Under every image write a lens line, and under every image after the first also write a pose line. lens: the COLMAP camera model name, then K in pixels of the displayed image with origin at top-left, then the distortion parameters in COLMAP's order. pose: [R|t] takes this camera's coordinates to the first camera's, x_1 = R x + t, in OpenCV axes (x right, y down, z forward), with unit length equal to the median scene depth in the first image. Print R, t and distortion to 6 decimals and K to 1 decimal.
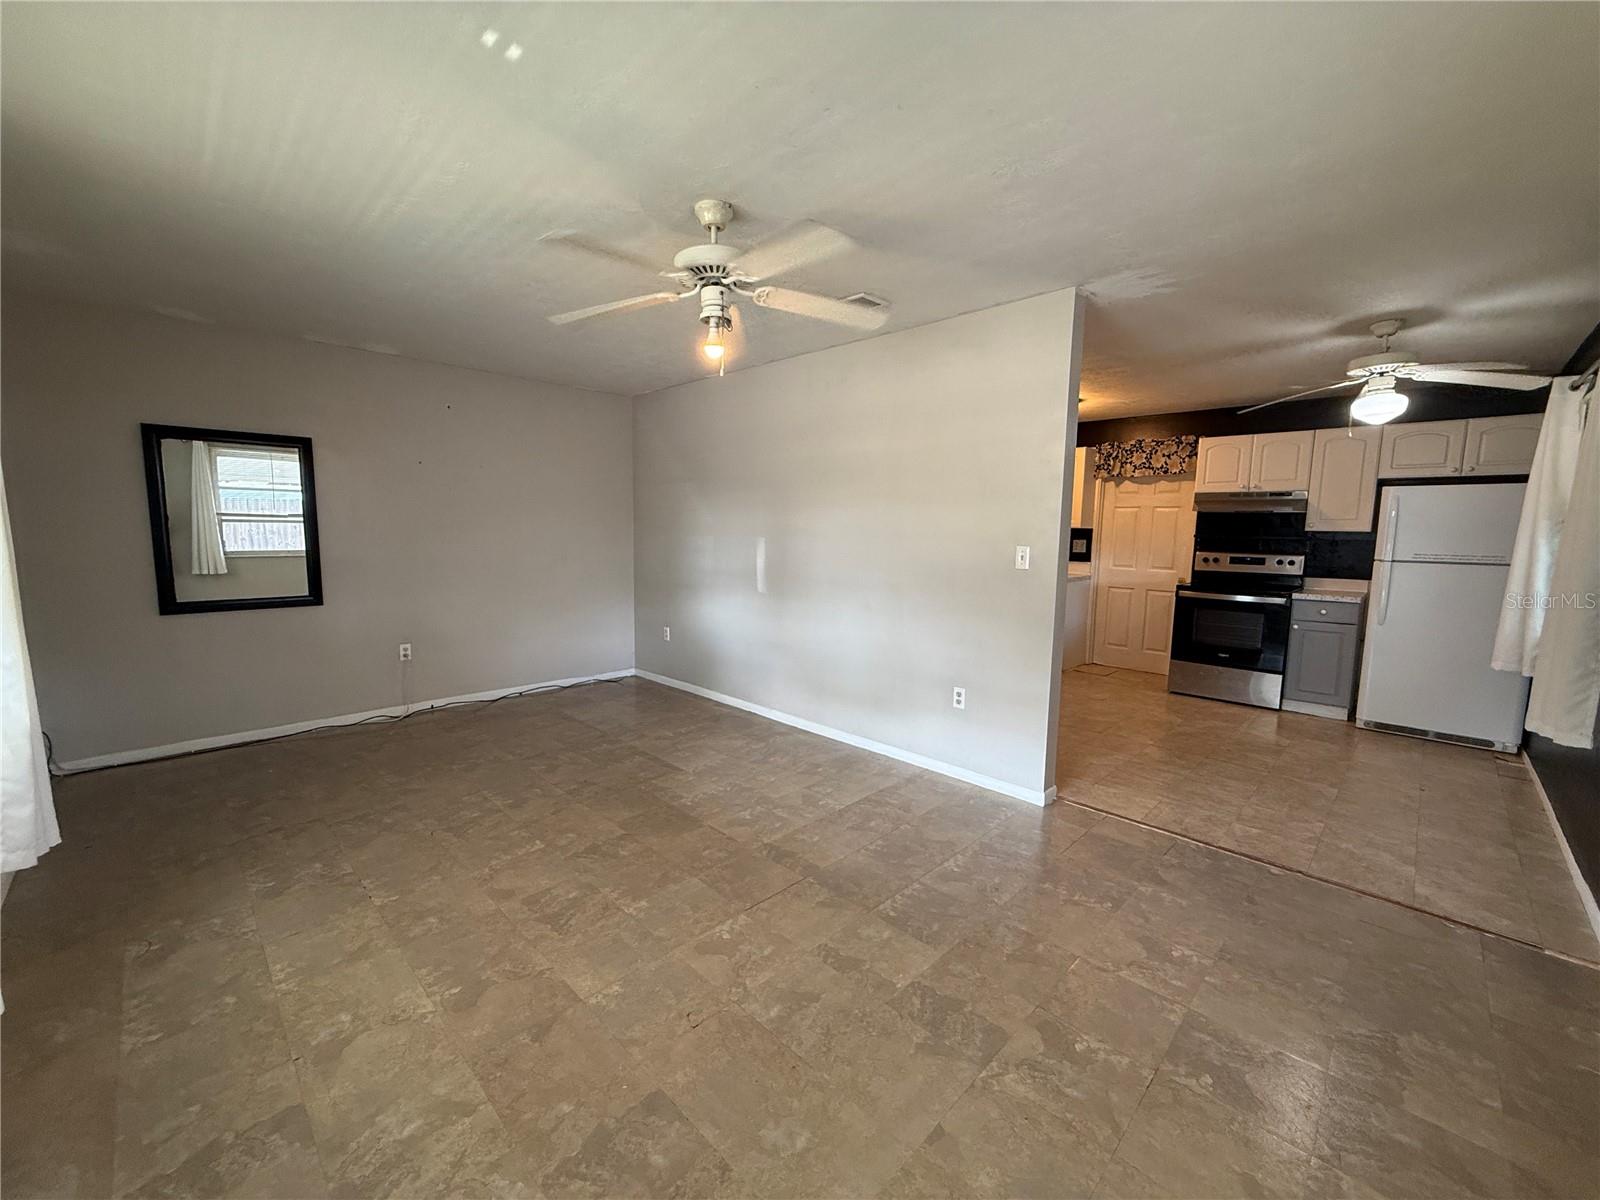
lens RADIAL K [[637.0, 0, 795.4], [0, 637.0, 598.9], [0, 0, 1]] dist [-0.001815, 0.000408]
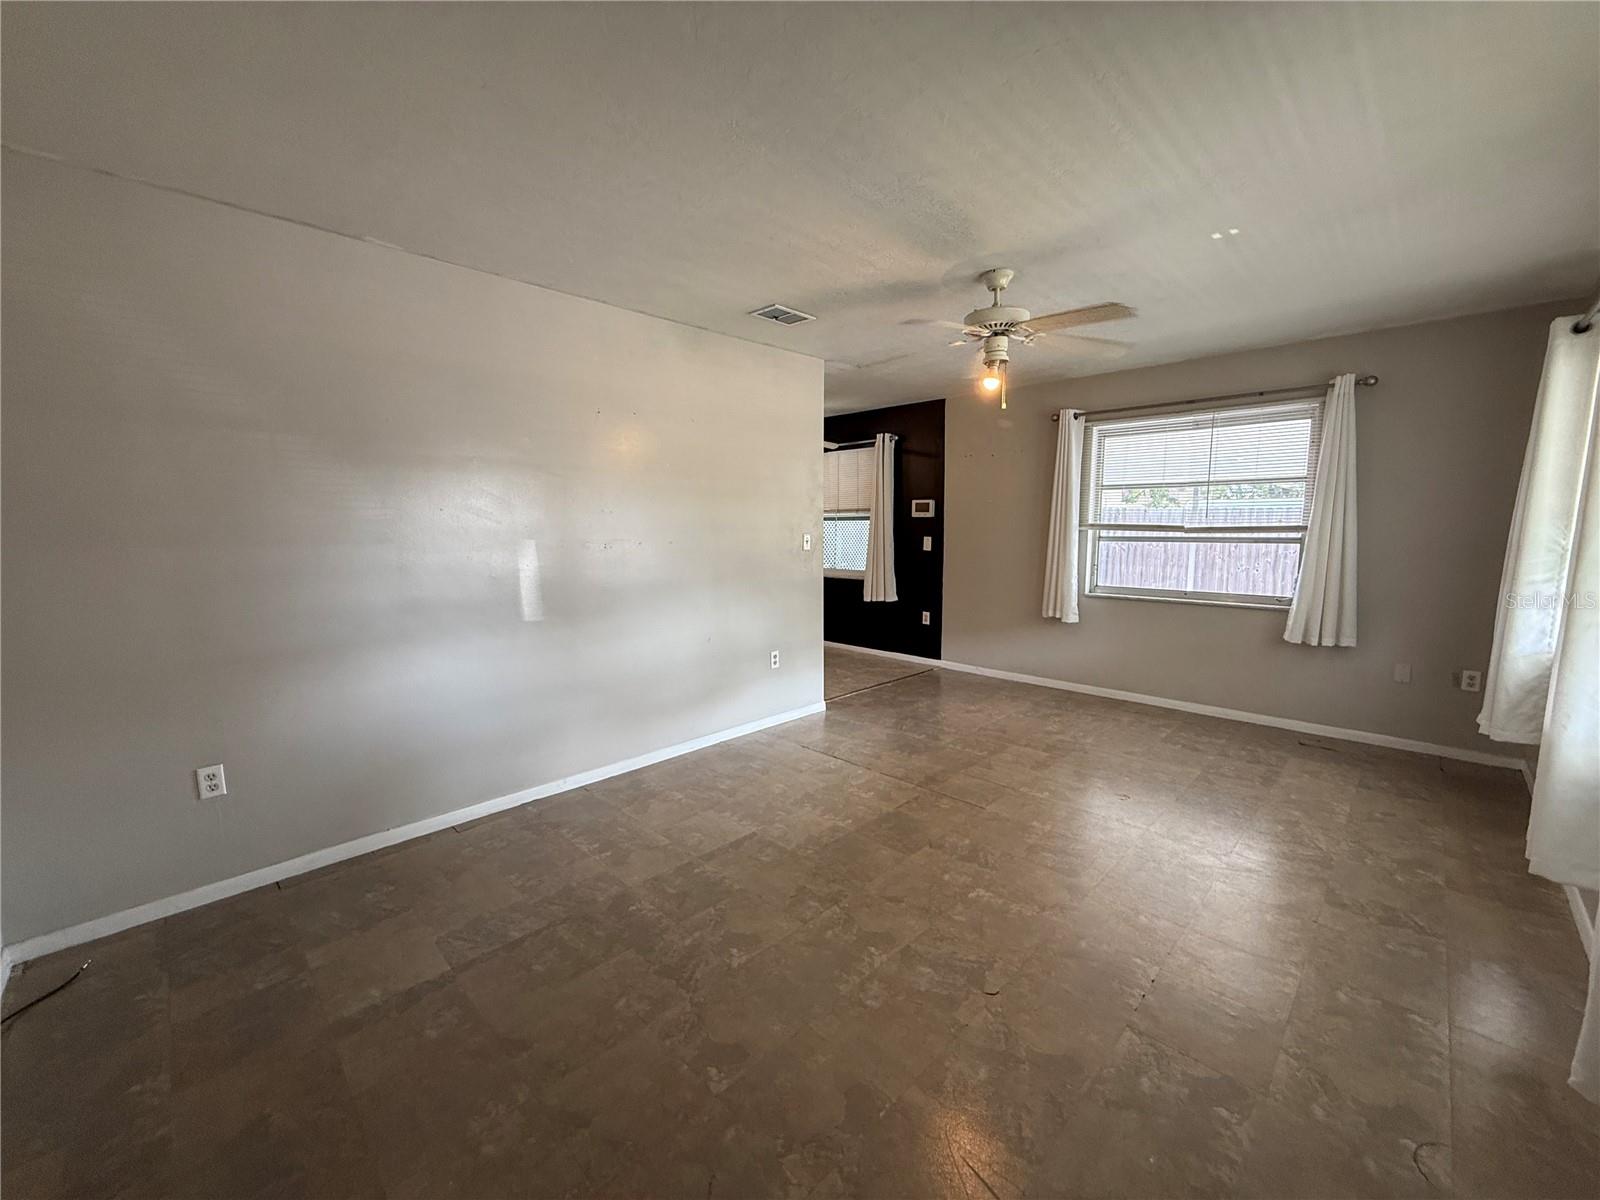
lens RADIAL K [[635.0, 0, 795.0], [0, 635.0, 599.2], [0, 0, 1]] dist [-0.000400, -0.000166]
pose [[0.006888, -0.136451, 0.990623, -0.763653], [0.117326, 0.983914, 0.134711, -0.097287], [-0.993070, 0.115298, 0.022787, 0.746240]]
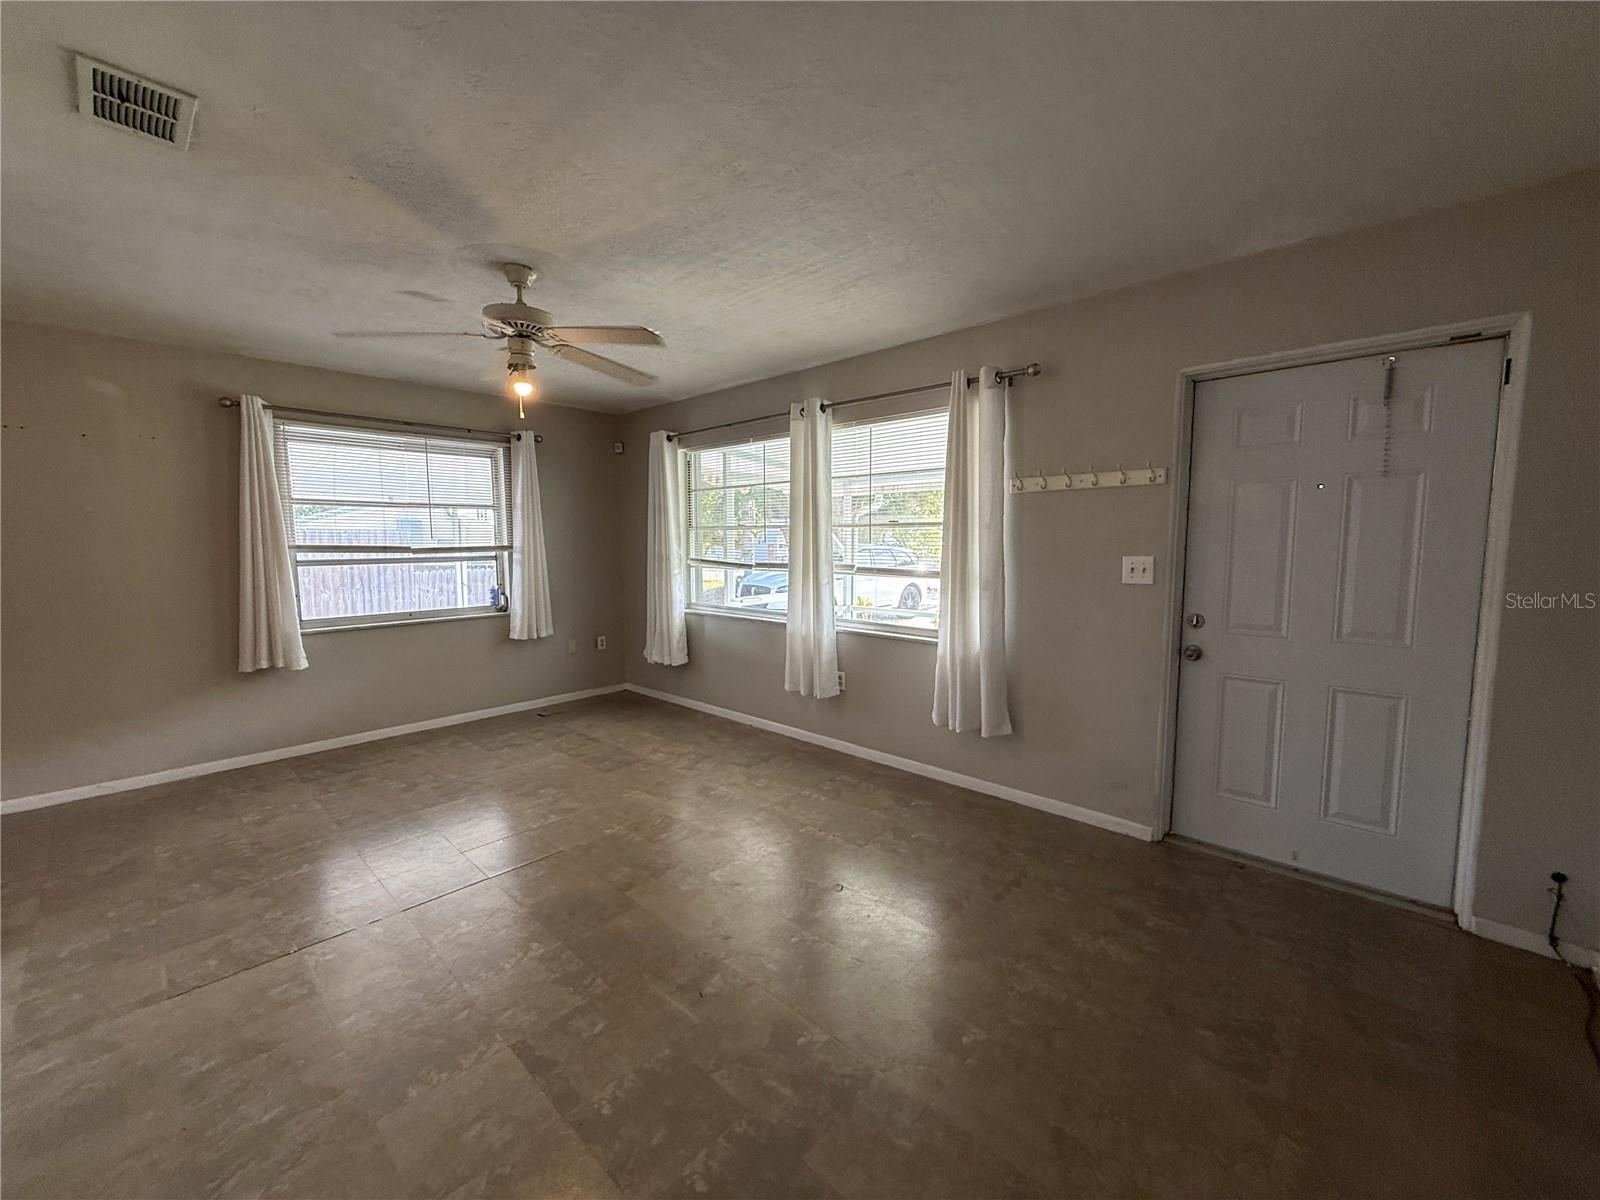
lens RADIAL K [[636.7, 0, 793.3], [0, 636.7, 597.2], [0, 0, 1]] dist [-0.001224, -0.000091]
pose [[-0.999702, -0.009625, -0.022452, -0.312683], [-0.013954, 0.979397, 0.201461, -0.137774], [0.020050, 0.201714, -0.979239, 1.171804]]
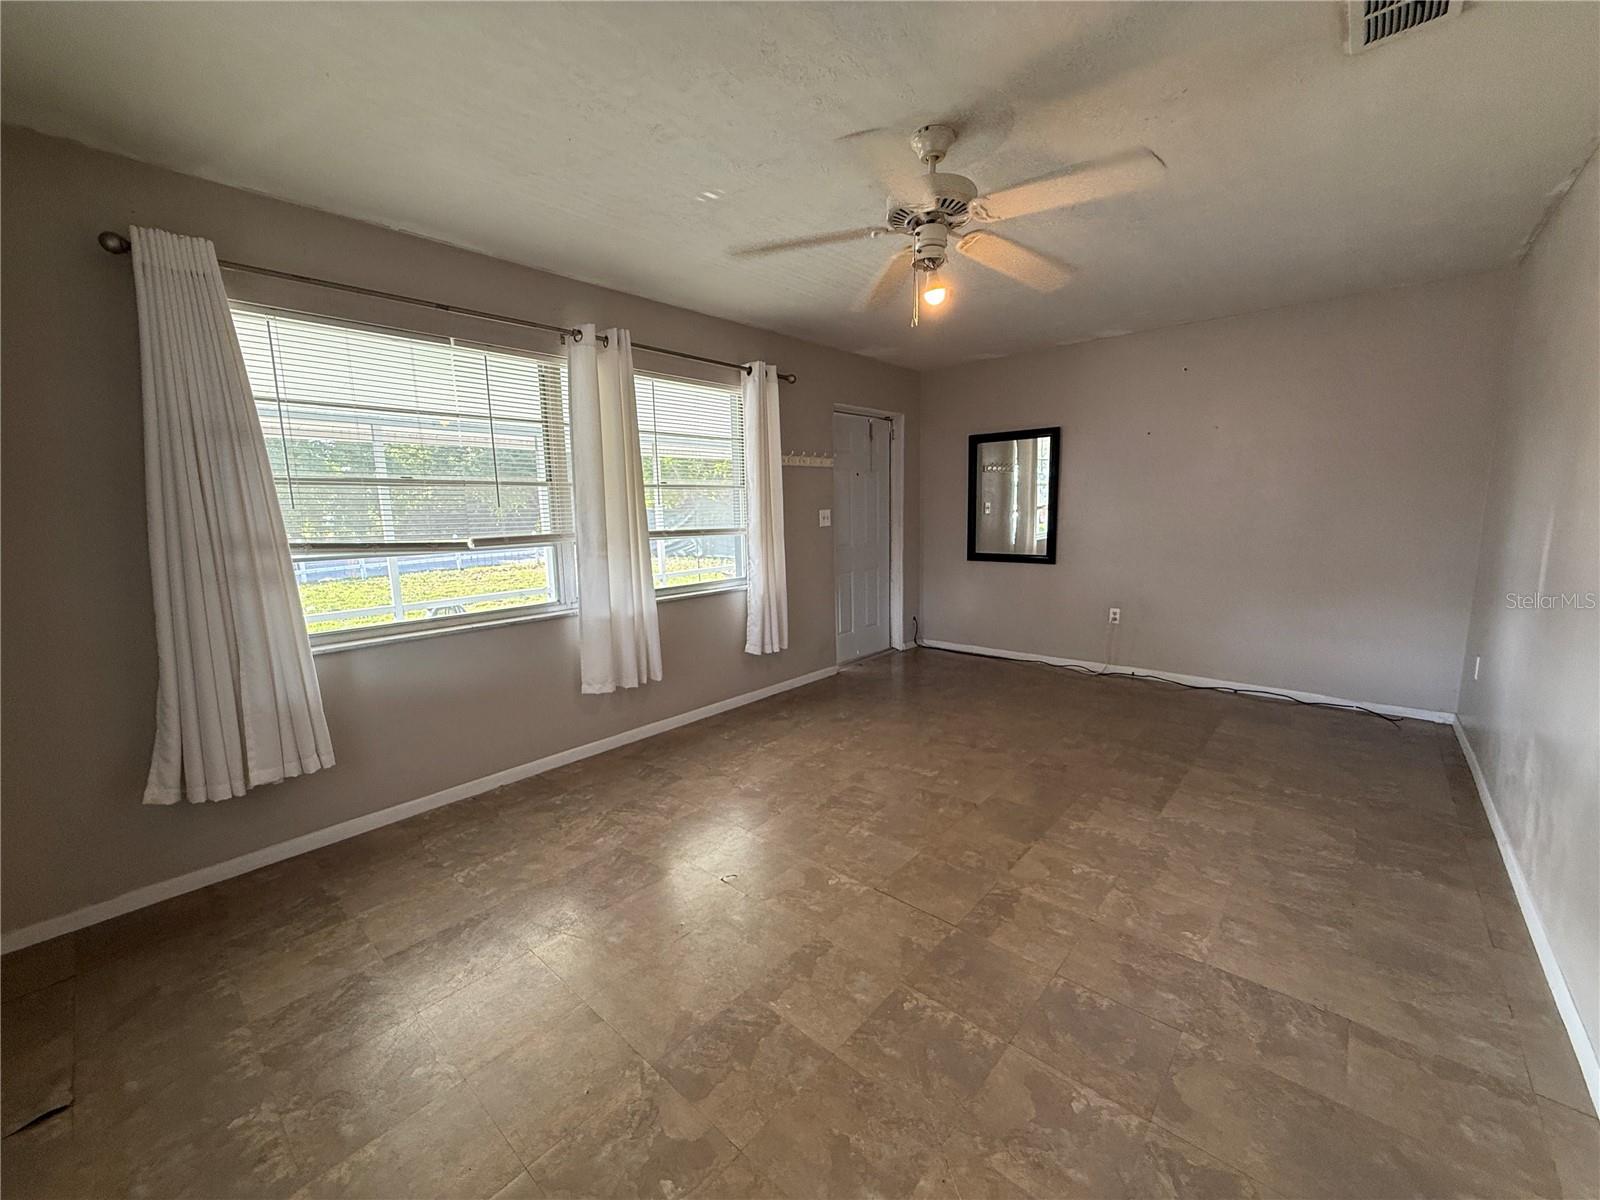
lens RADIAL K [[637.0, 0, 795.4], [0, 637.0, 598.9], [0, 0, 1]] dist [-0.001815, 0.000408]
pose [[0.051222, 0.130189, -0.990165, 0.434703], [-0.090656, 0.987980, 0.125212, -0.031319], [0.994564, 0.083351, 0.062409, 0.413539]]
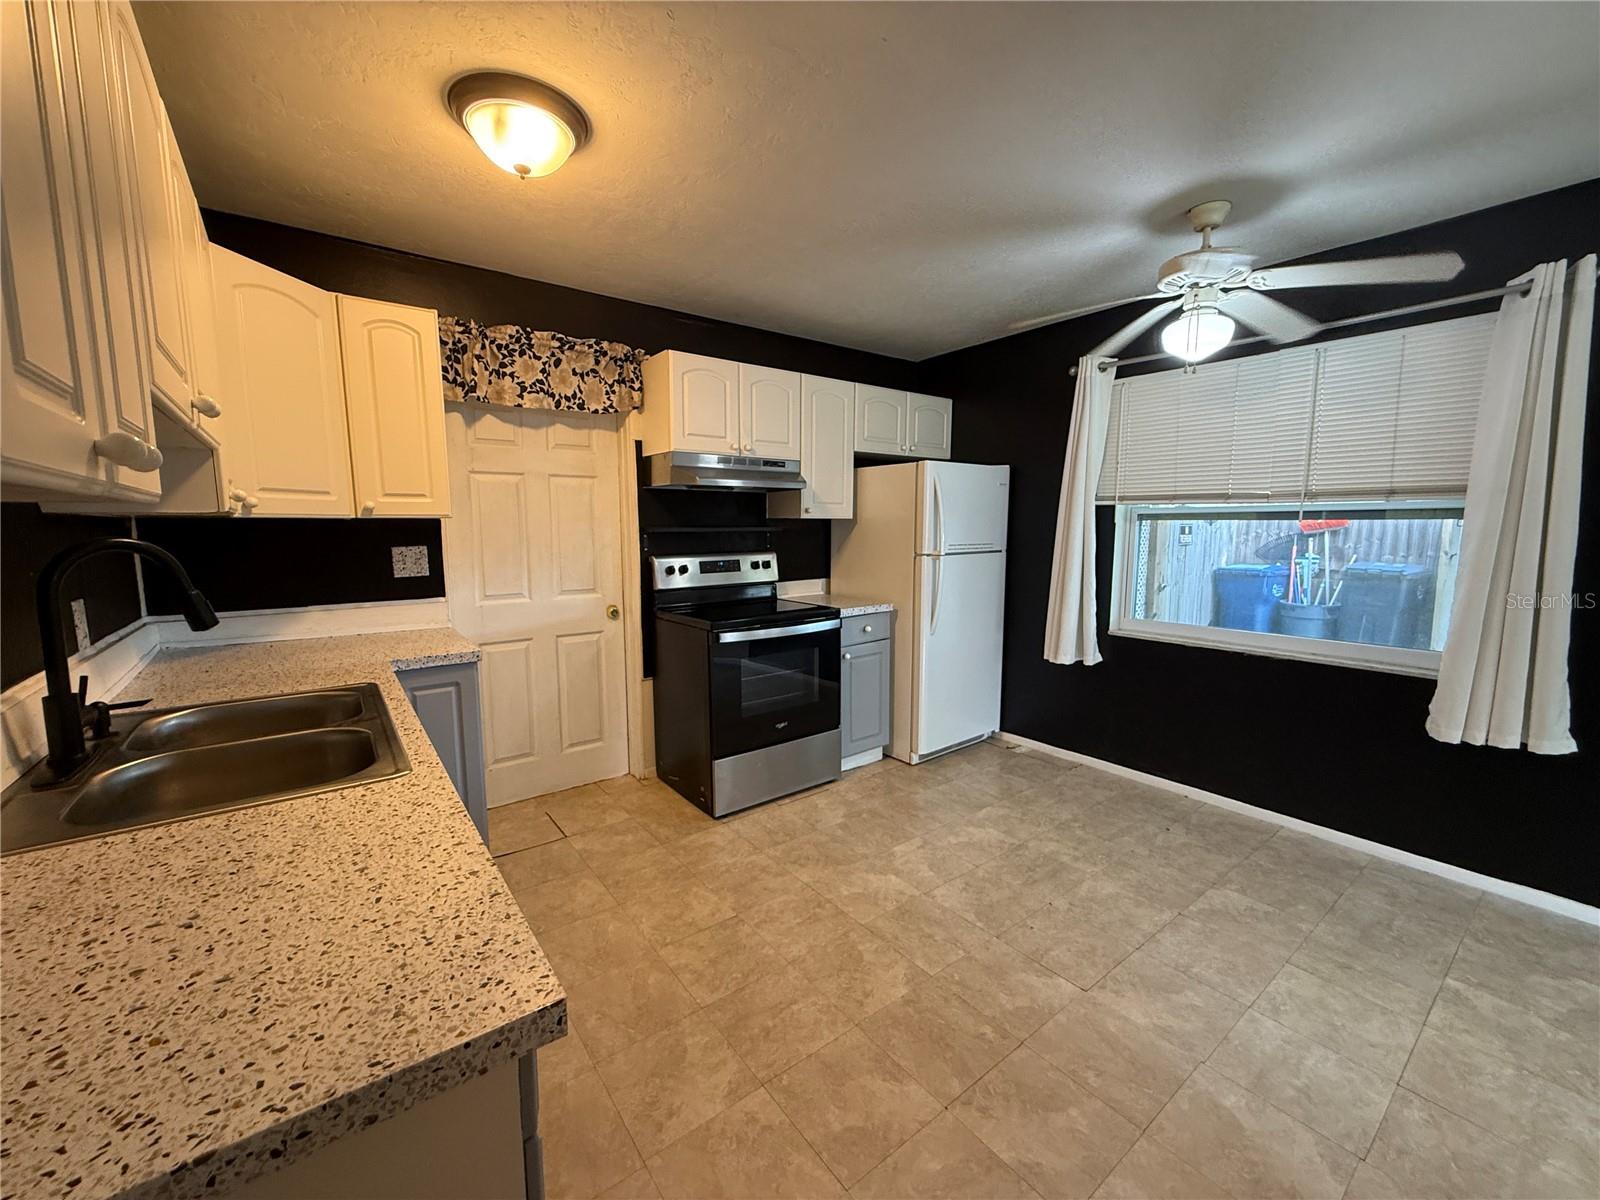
lens RADIAL K [[635.0, 0, 795.0], [0, 635.0, 599.2], [0, 0, 1]] dist [-0.000400, -0.000166]
pose [[0.144004, -0.134089, 0.980450, 0.117287], [0.116302, 0.986204, 0.117794, -0.120384], [-0.982719, 0.097065, 0.157612, 1.063167]]
